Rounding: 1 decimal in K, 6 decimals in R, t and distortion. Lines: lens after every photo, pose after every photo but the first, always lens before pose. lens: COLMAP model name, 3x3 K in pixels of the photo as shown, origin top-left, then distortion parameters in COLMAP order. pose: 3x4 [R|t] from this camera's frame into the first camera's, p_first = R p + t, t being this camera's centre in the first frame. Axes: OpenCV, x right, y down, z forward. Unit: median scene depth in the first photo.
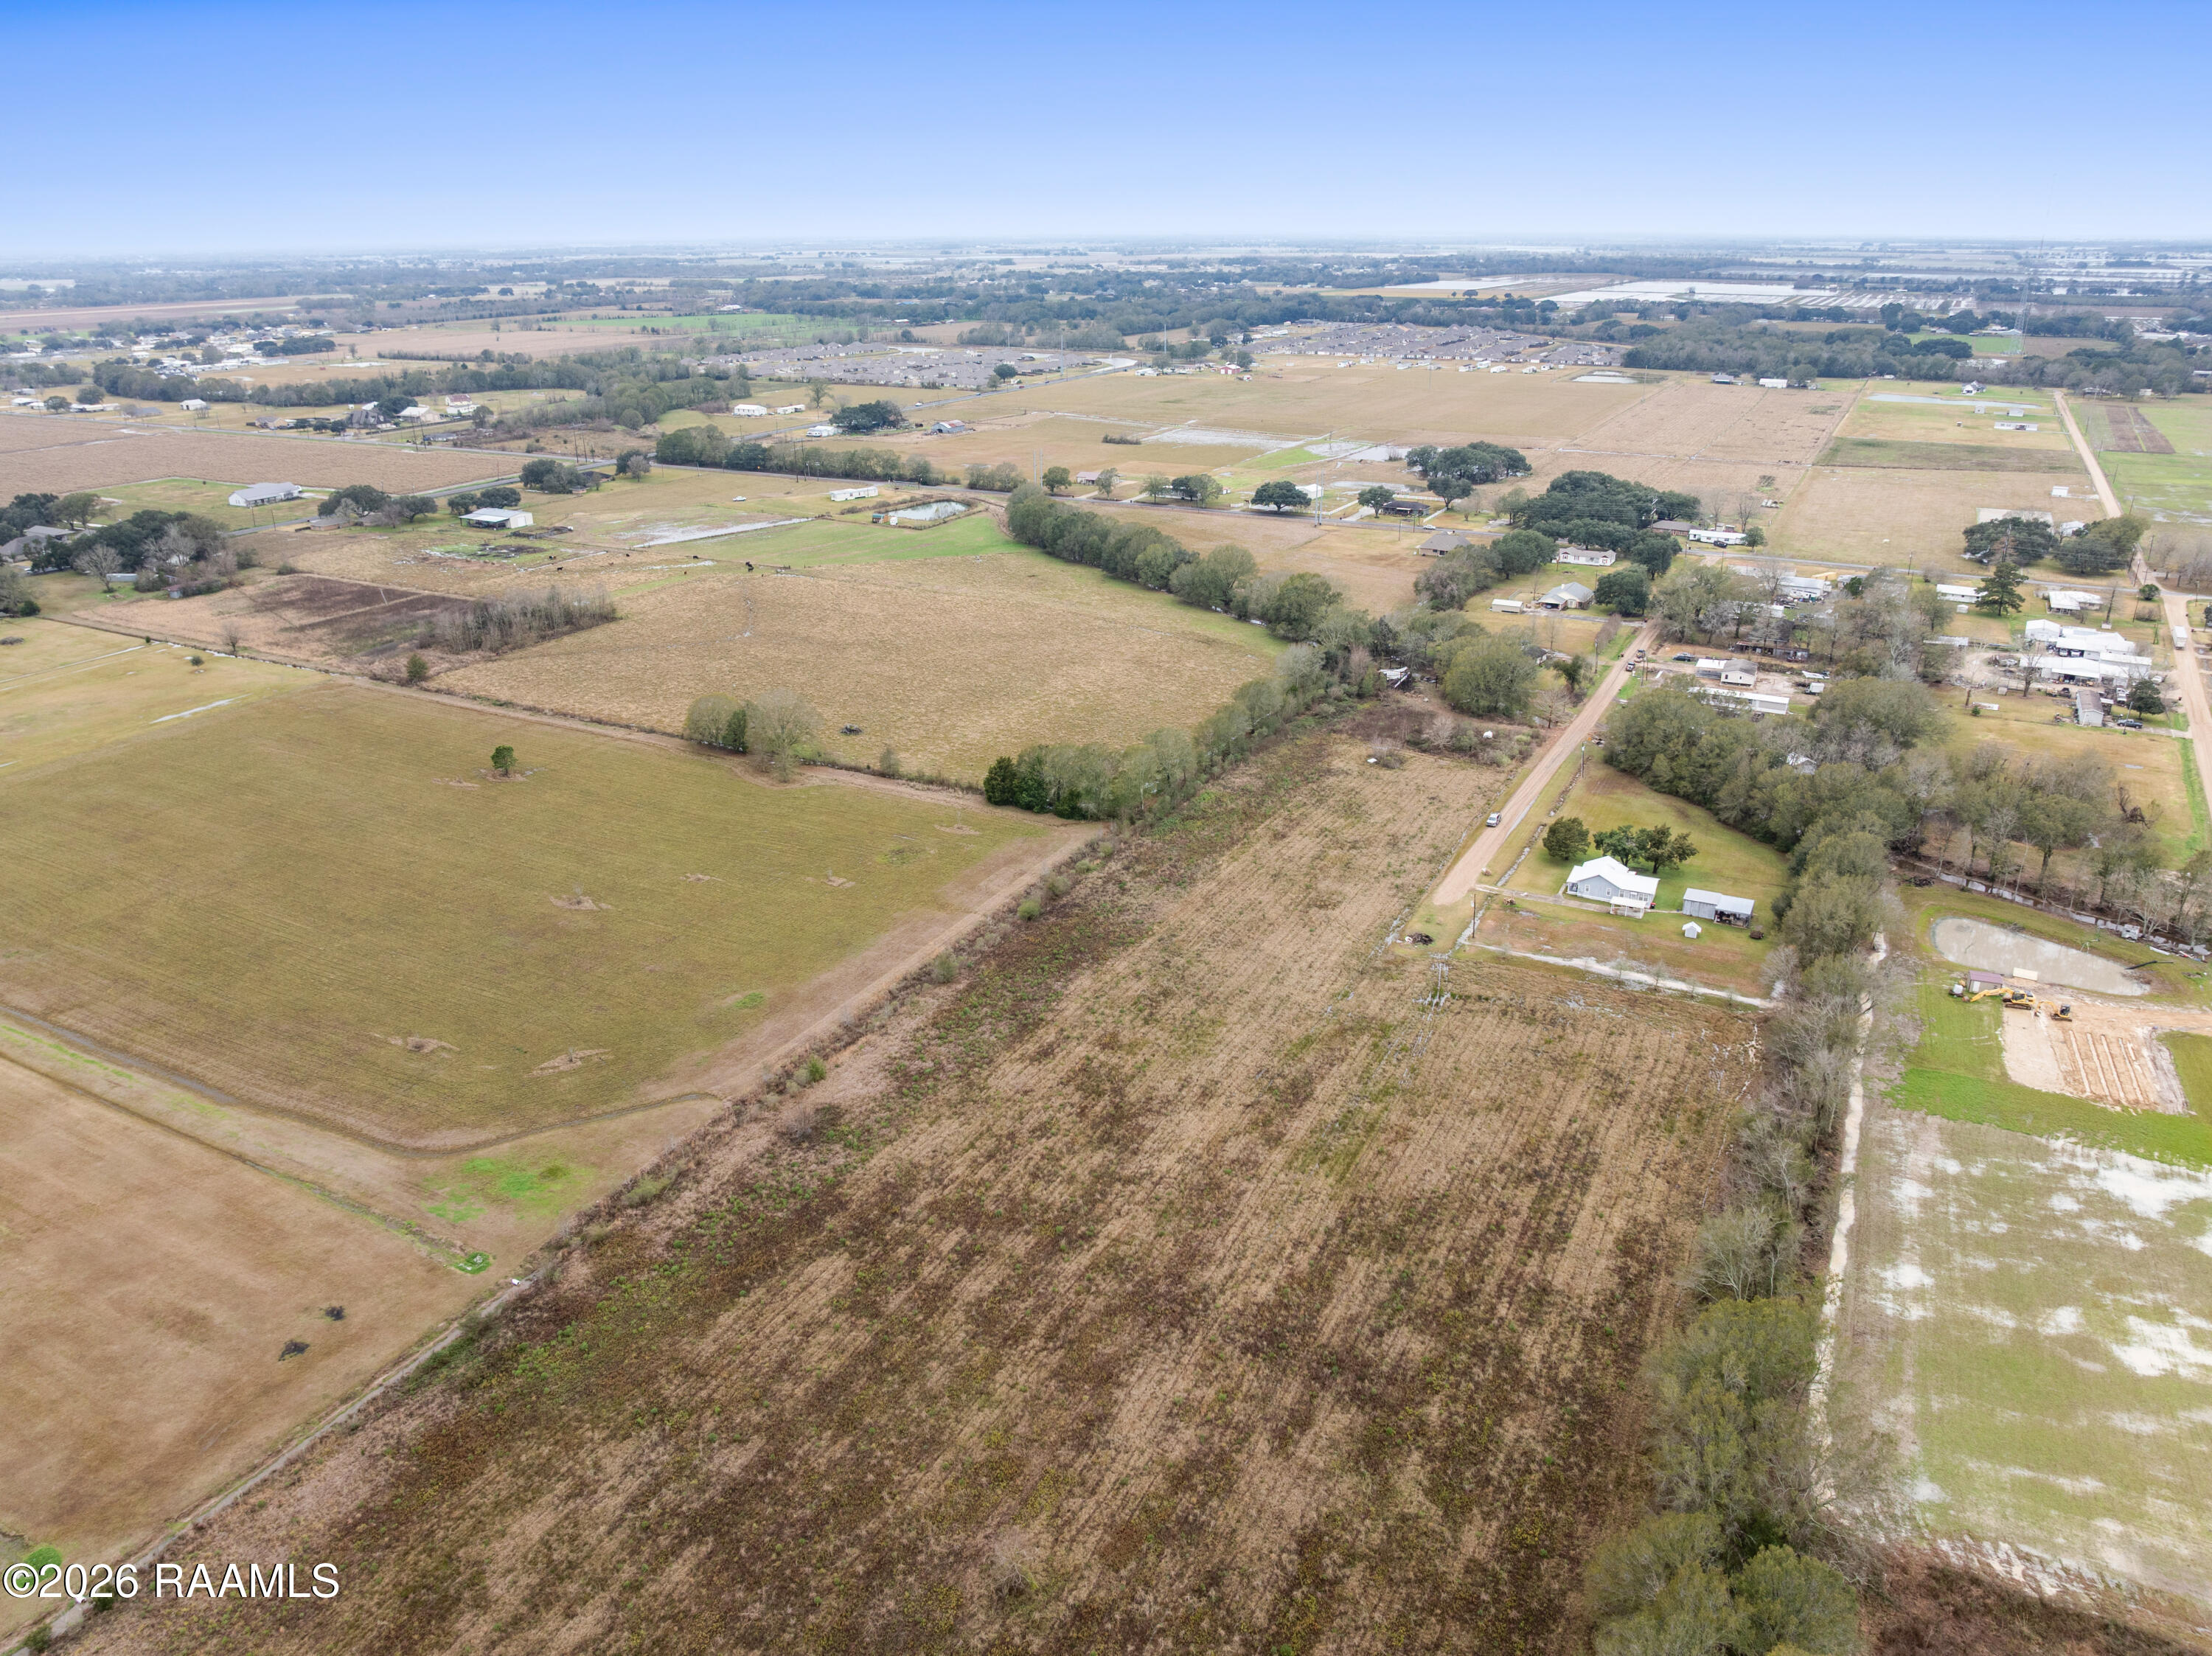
lens RADIAL K [[1545.4, 0, 1106.0], [0, 1545.4, 828.0], [0, 0, 1]] dist [-0.006563, -0.061390]
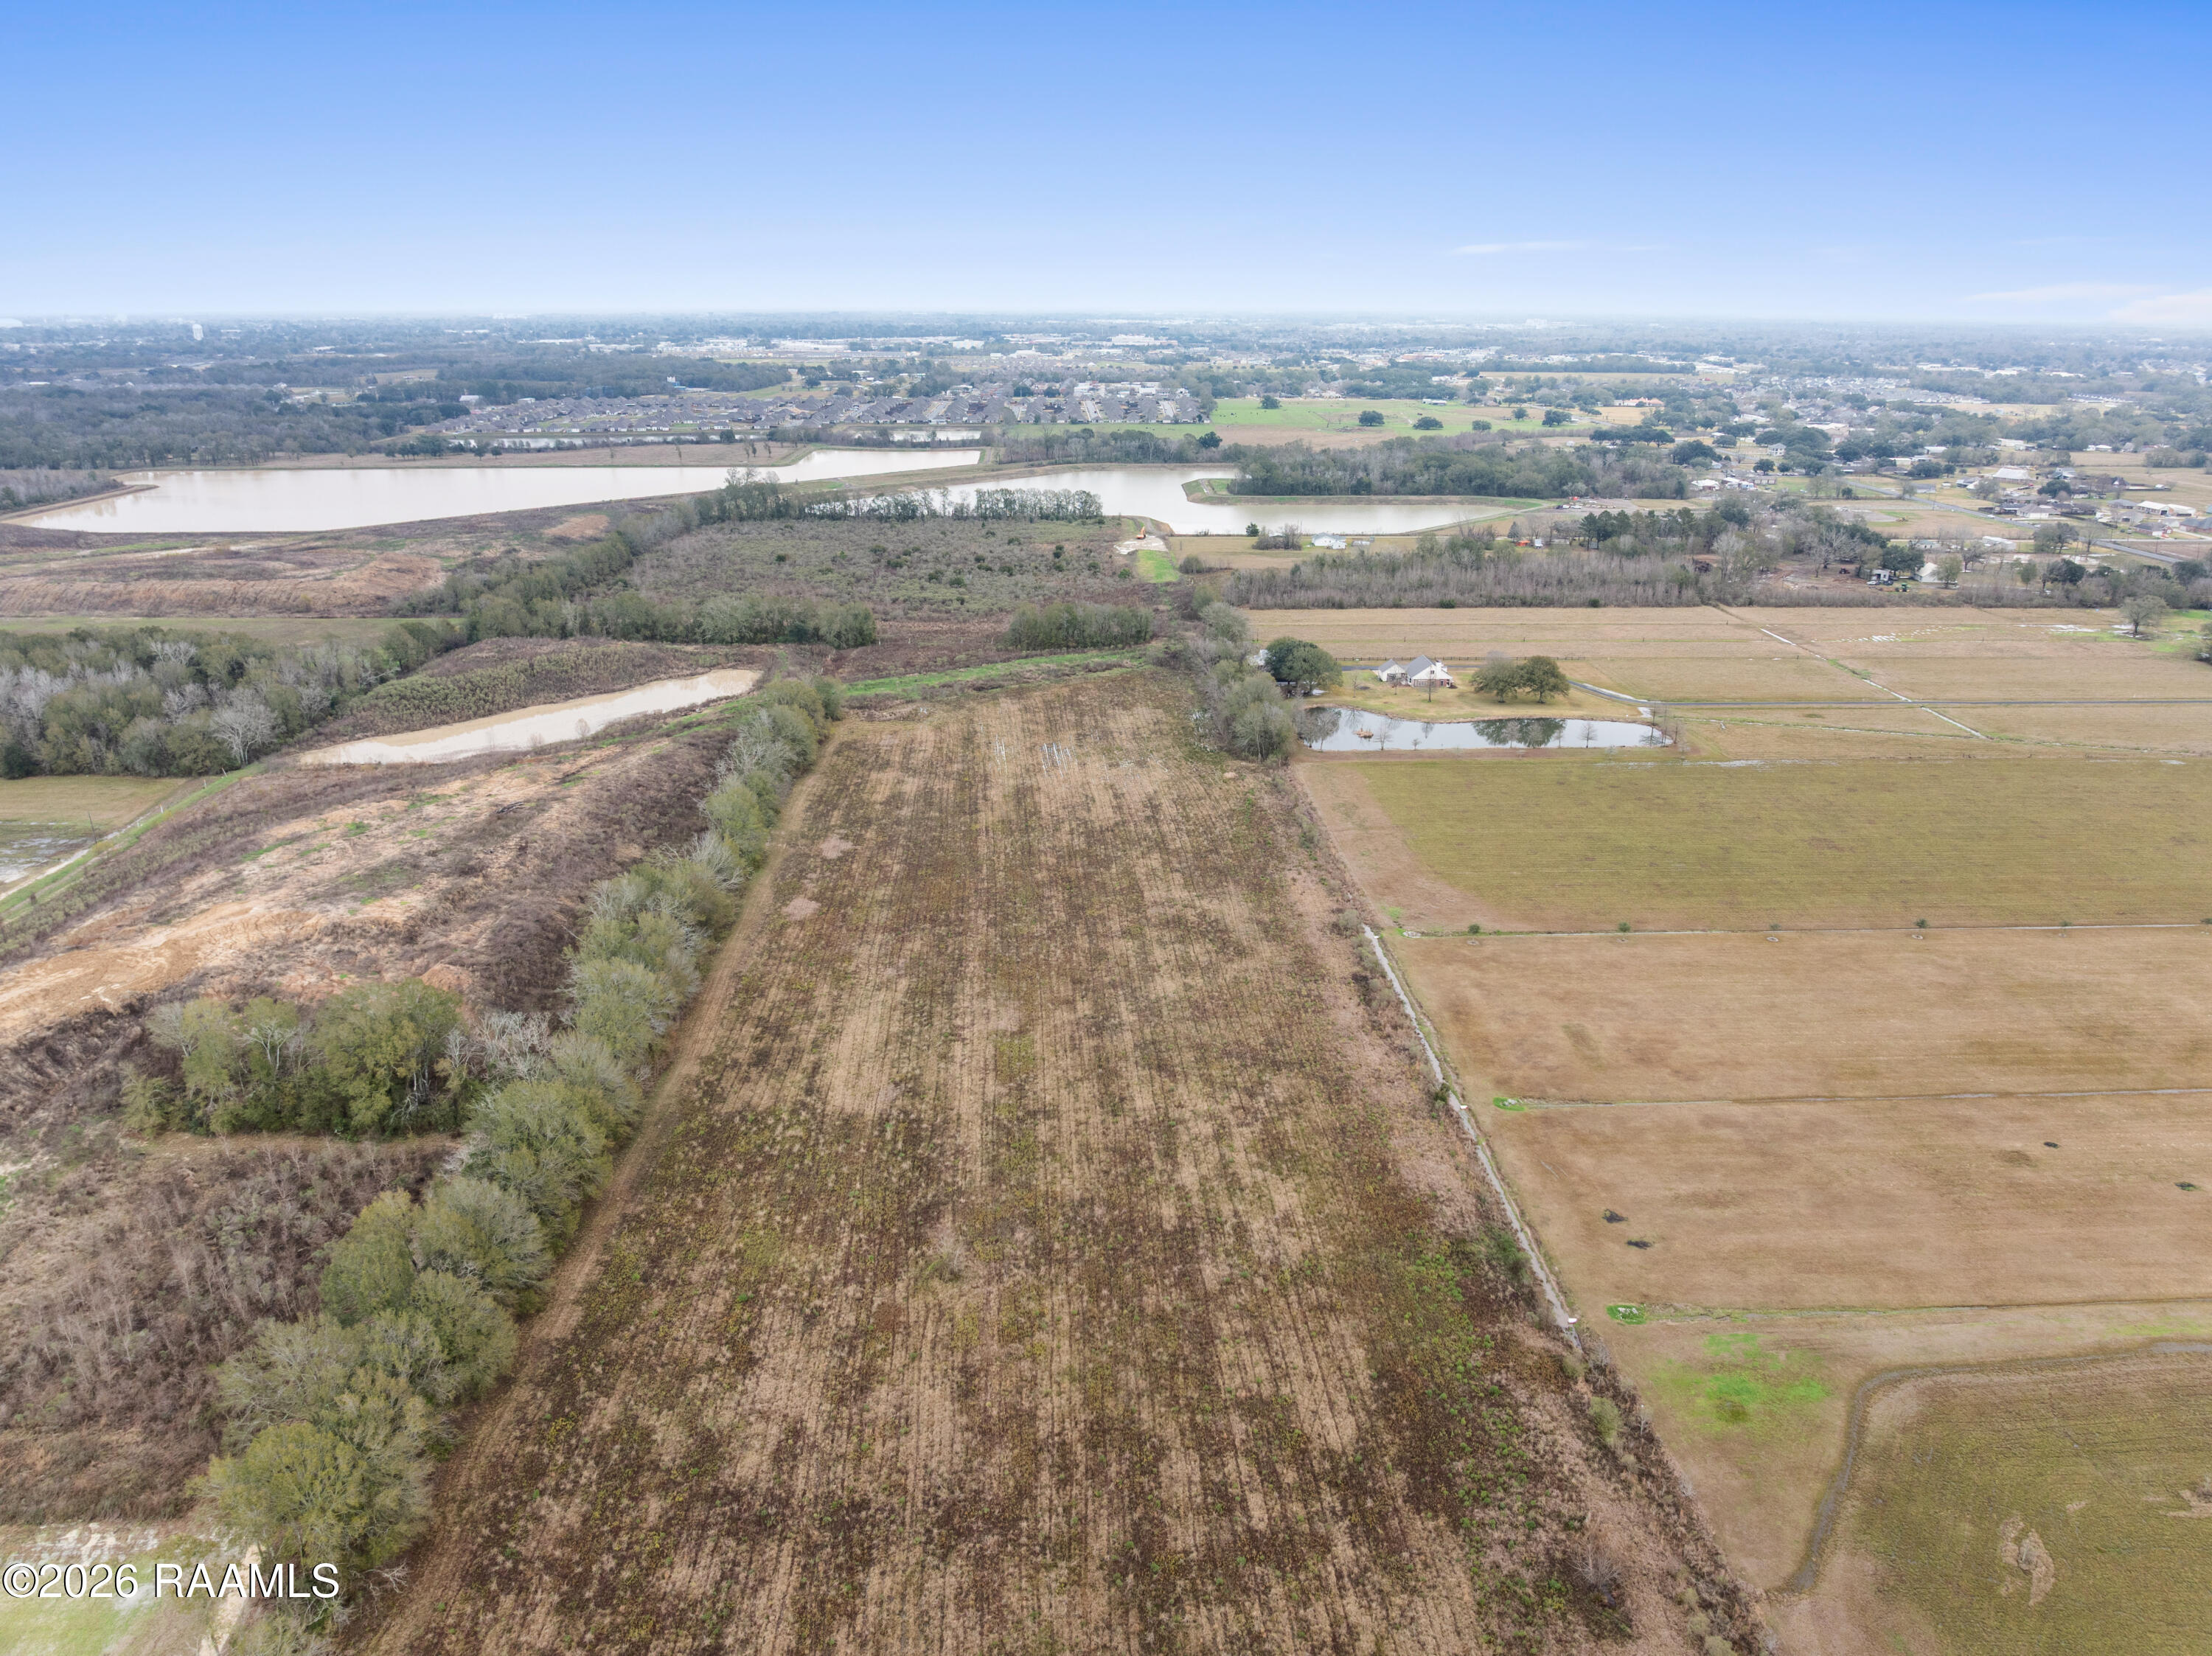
lens RADIAL K [[1560.2, 0, 1106.0], [0, 1560.2, 828.0], [0, 0, 1]] dist [-0.034963, -0.001253]
pose [[-0.868545, 0.163498, -0.467865, 0.066029], [-0.178527, 0.777433, 0.603096, -0.110996], [0.462339, 0.607343, -0.646047, 0.282432]]
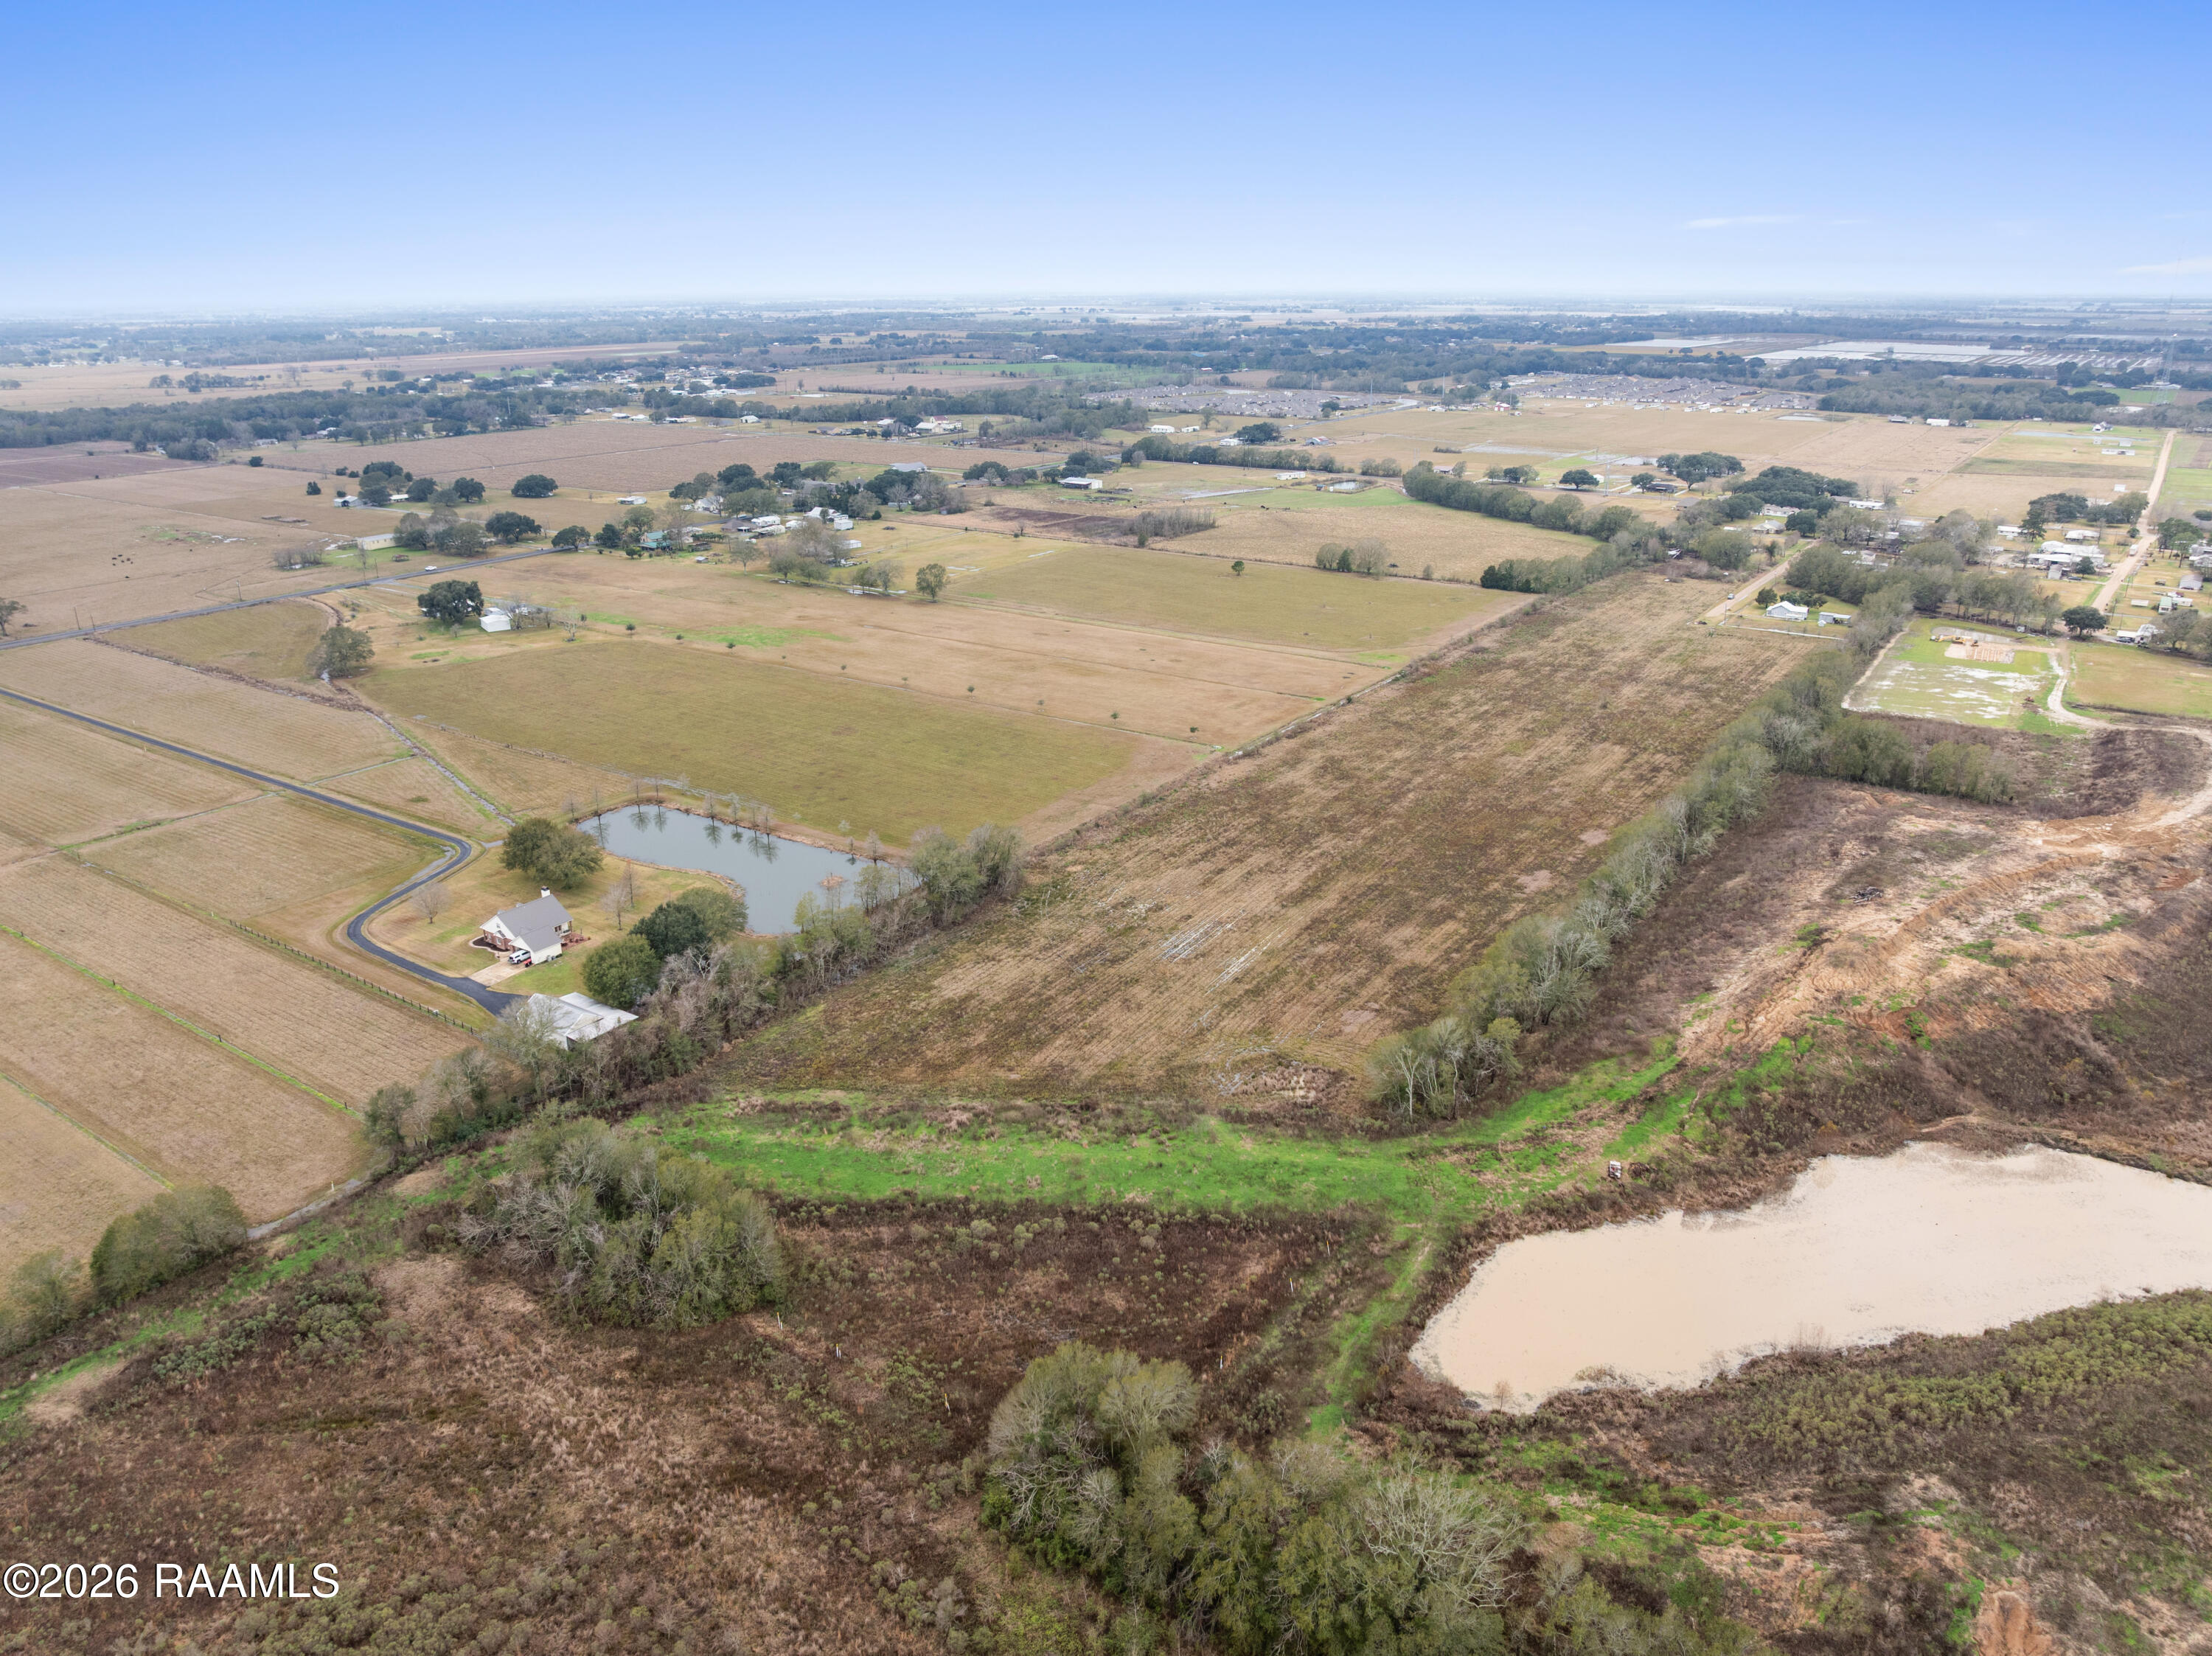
lens RADIAL K [[1560.2, 0, 1106.0], [0, 1560.2, 828.0], [0, 0, 1]] dist [-0.034963, -0.001253]
pose [[0.993240, 0.039399, -0.109191, -0.132155], [-0.043009, 0.998597, -0.030904, 0.153849], [0.107820, 0.035391, 0.993540, -0.443575]]
